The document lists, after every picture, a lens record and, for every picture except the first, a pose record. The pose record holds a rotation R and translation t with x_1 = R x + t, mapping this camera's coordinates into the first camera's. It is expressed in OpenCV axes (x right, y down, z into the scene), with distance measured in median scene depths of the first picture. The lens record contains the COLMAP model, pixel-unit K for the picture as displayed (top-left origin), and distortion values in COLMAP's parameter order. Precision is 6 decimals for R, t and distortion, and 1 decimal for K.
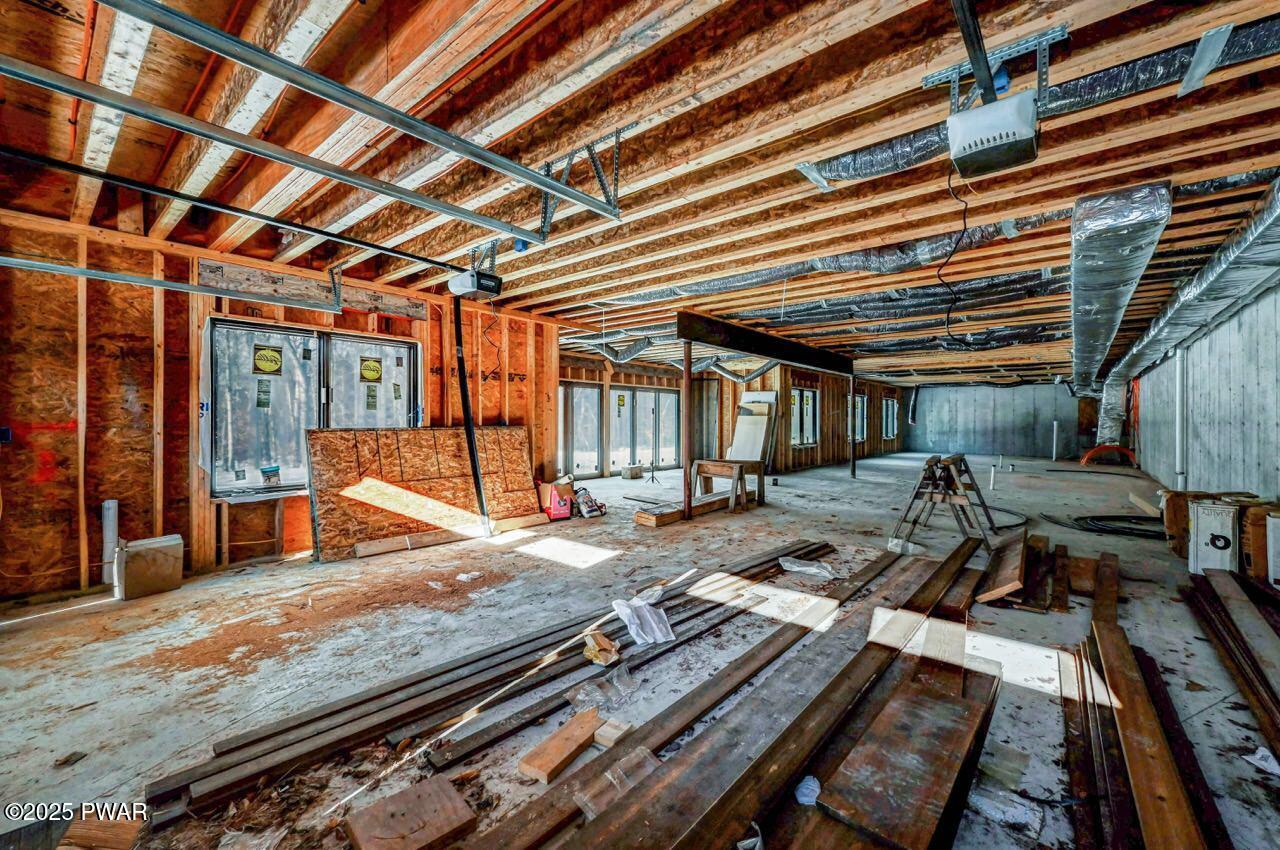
lens RADIAL K [[512.4, 0, 638.1], [0, 512.4, 424.2], [0, 0, 1]] dist [-0.000784, 0.000996]
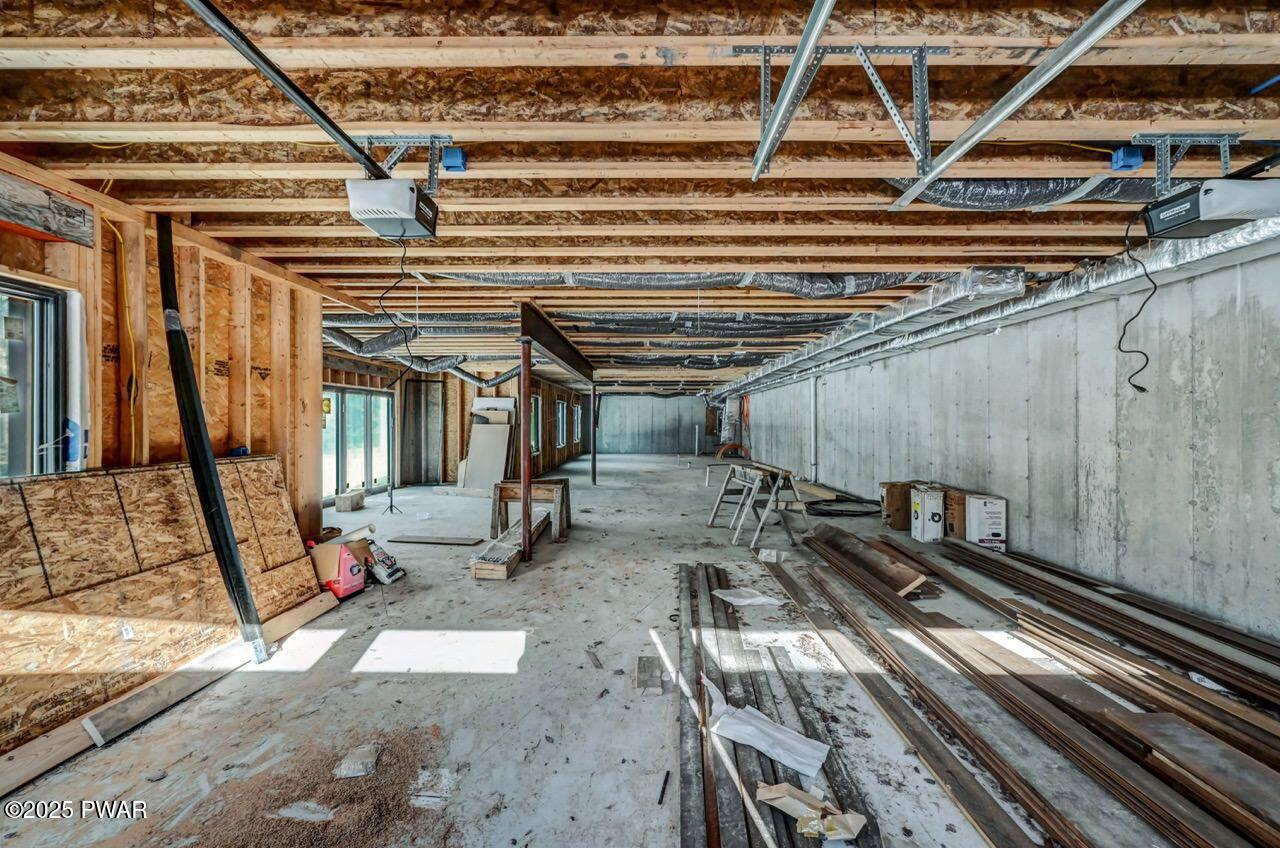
lens RADIAL K [[512.4, 0, 640.9], [0, 512.4, 421.3], [0, 0, 1]] dist [-0.000784, 0.000996]
pose [[0.770863, -0.003865, 0.636989, -0.319808], [0.009322, 0.999943, -0.005214, -0.031960], [-0.636932, 0.009958, 0.770855, 0.299837]]
